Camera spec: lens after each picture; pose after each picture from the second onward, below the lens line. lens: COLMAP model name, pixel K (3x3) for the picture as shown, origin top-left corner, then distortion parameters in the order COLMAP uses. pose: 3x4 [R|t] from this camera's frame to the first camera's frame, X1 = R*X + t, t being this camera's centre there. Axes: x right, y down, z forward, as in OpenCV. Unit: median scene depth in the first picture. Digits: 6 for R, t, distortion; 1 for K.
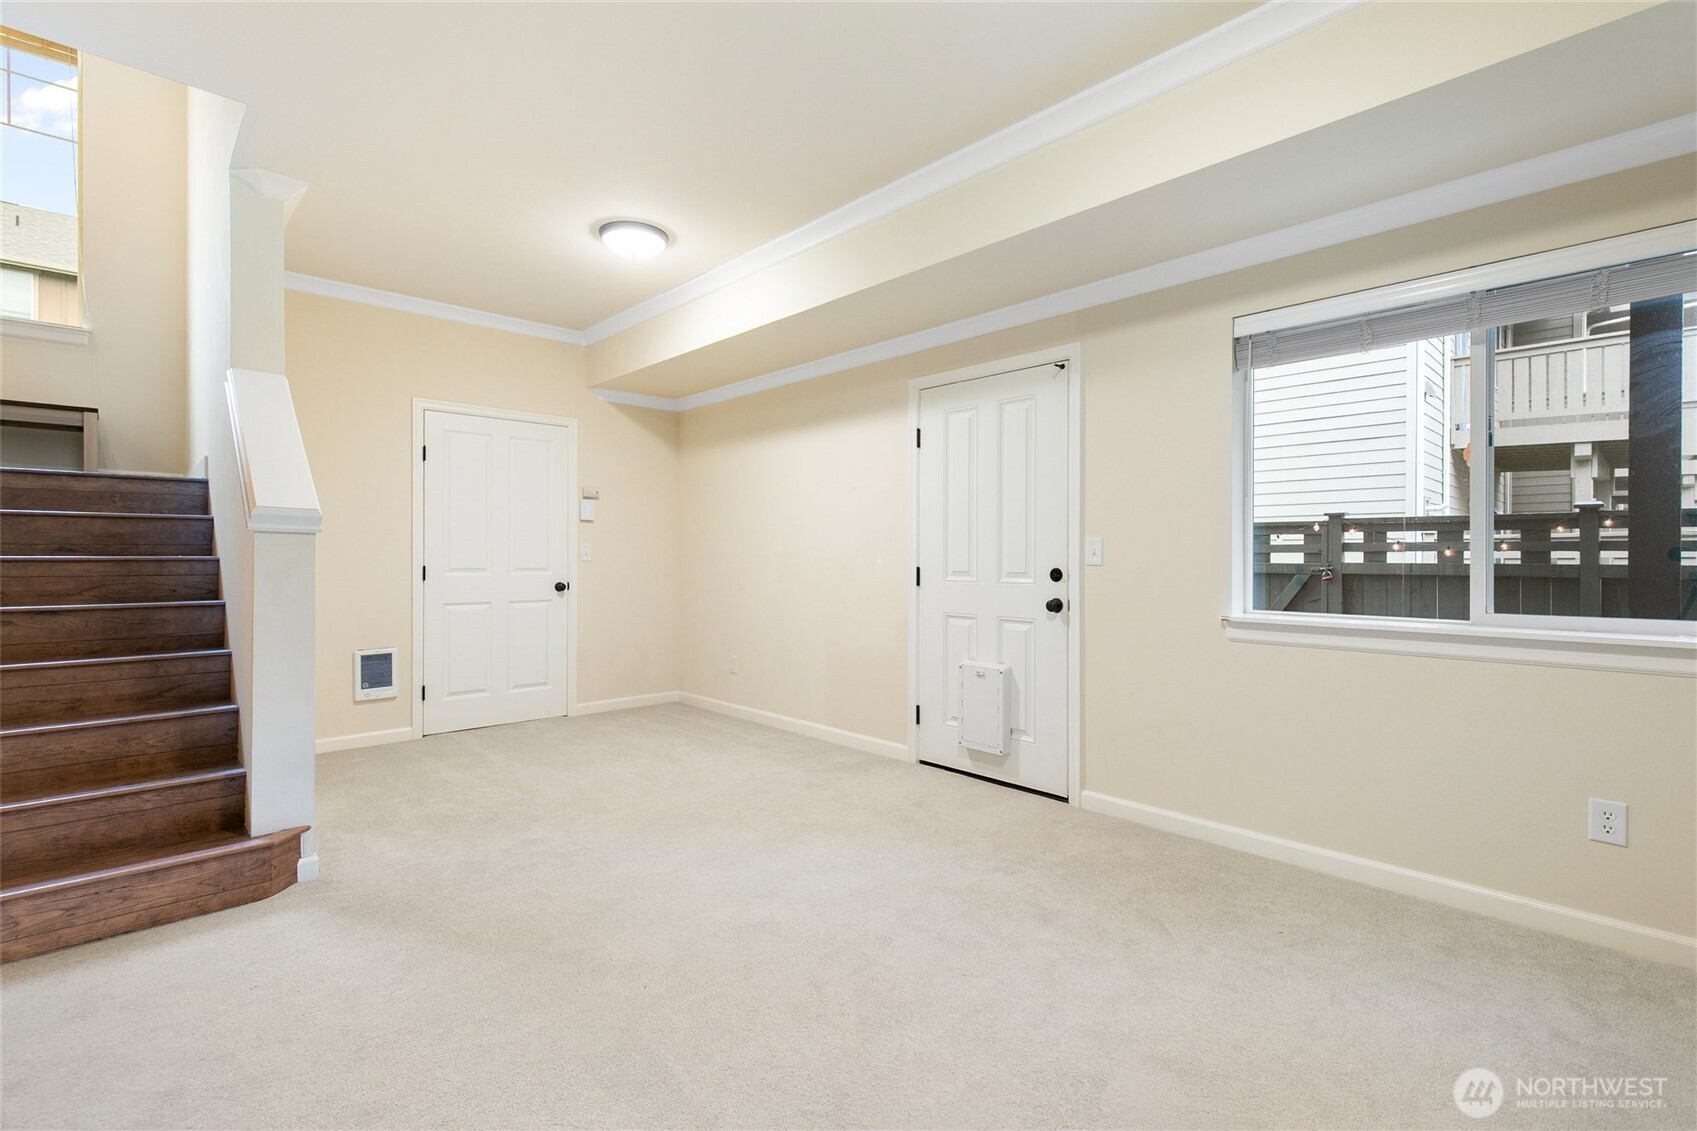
lens RADIAL K [[779.2, 0, 829.8], [0, 779.2, 558.8], [0, 0, 1]] dist [0.002547, 0.000034]
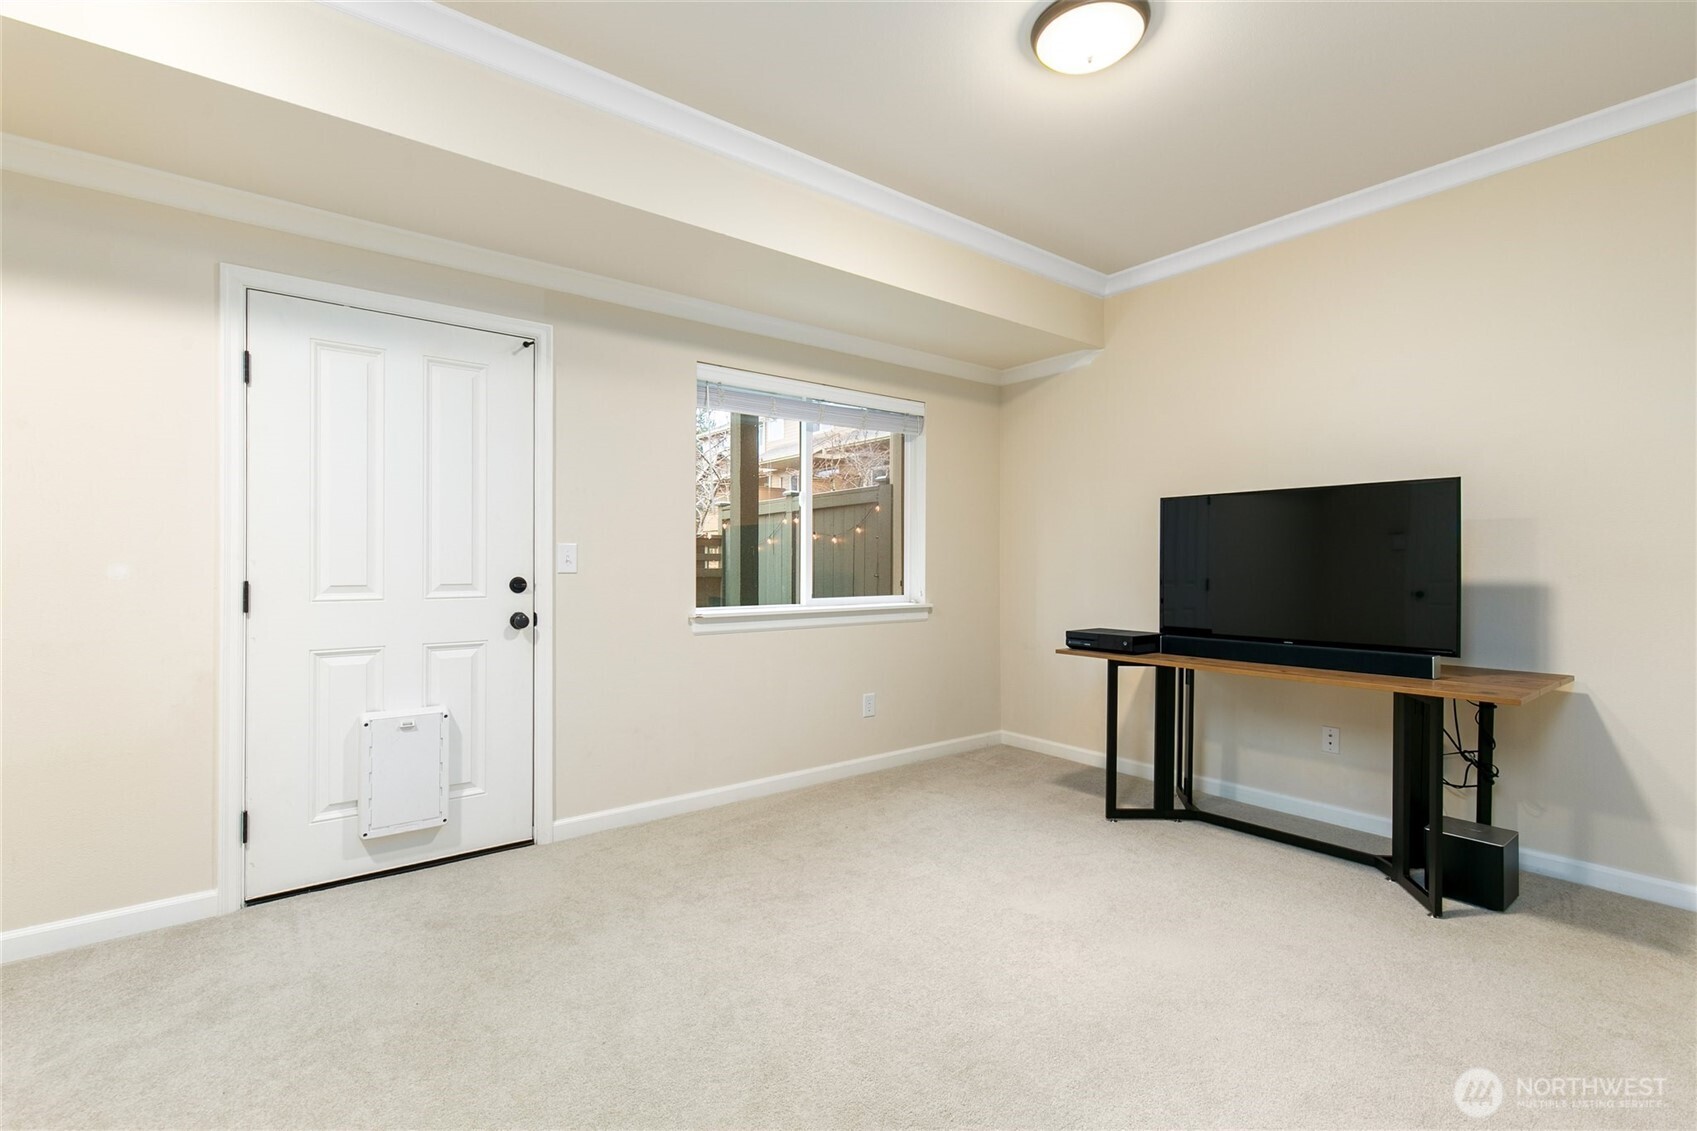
lens RADIAL K [[767.7, 0, 848.5], [0, 767.7, 565.5], [0, 0, 1]] dist [0.008311, 0.000131]
pose [[0.069129, -0.003202, 0.997603, -0.530172], [0.003558, 0.999989, 0.002963, -0.002300], [-0.997601, 0.003345, 0.069140, 0.581764]]
